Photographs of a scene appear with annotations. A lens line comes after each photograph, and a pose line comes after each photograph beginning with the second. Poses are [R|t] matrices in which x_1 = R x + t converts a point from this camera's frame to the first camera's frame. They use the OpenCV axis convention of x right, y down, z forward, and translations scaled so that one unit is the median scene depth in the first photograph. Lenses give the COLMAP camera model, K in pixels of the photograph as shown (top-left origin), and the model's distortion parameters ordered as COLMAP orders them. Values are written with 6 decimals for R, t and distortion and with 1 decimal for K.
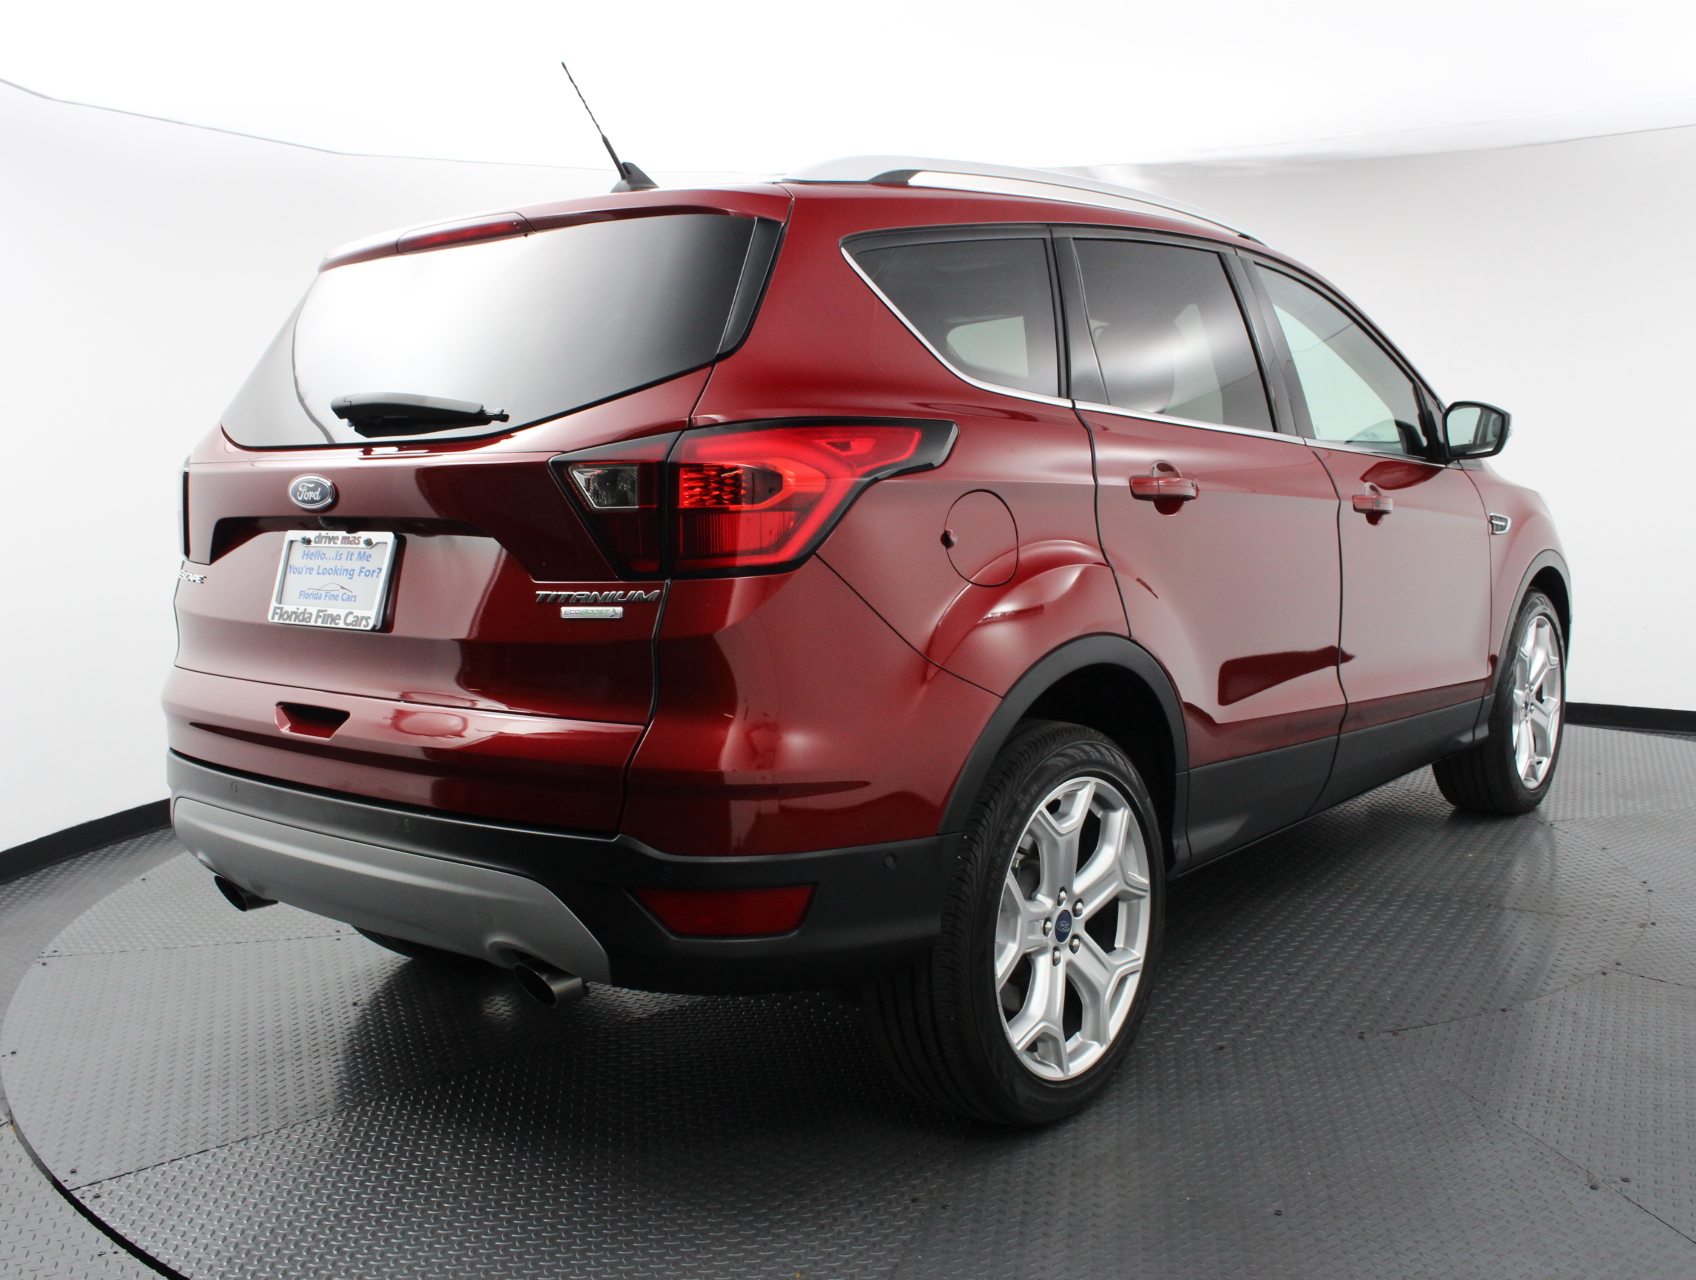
lens RADIAL K [[1765.3, 0, 848.0], [0, 1765.3, 640.0], [0, 0, 1]] dist [-0.162948, 0.128964]
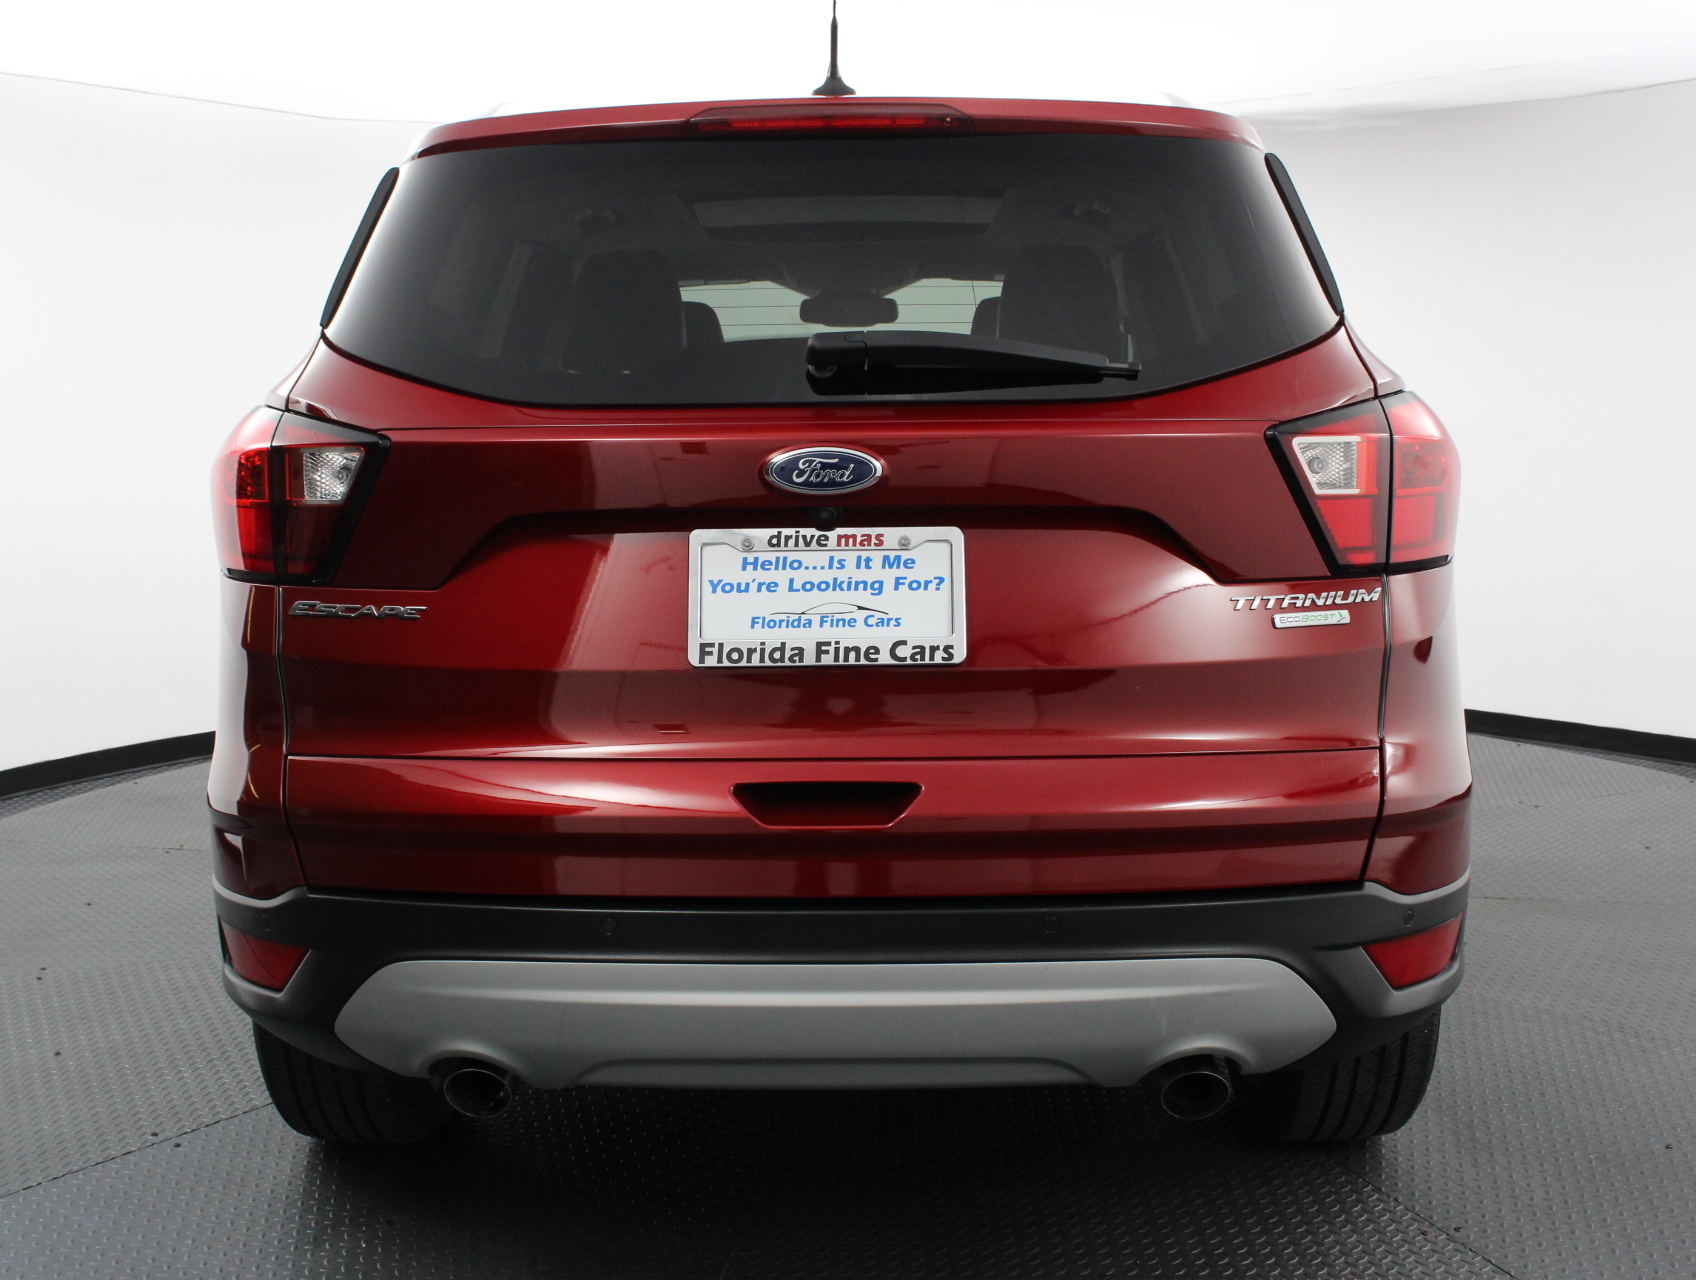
lens RADIAL K [[1765.3, 0, 848.0], [0, 1765.3, 640.0], [0, 0, 1]] dist [-0.162948, 0.128964]
pose [[0.775175, -0.063647, 0.628532, -0.740339], [0.058352, 0.997872, 0.029082, -0.038141], [-0.629046, 0.014132, 0.777240, 0.452112]]
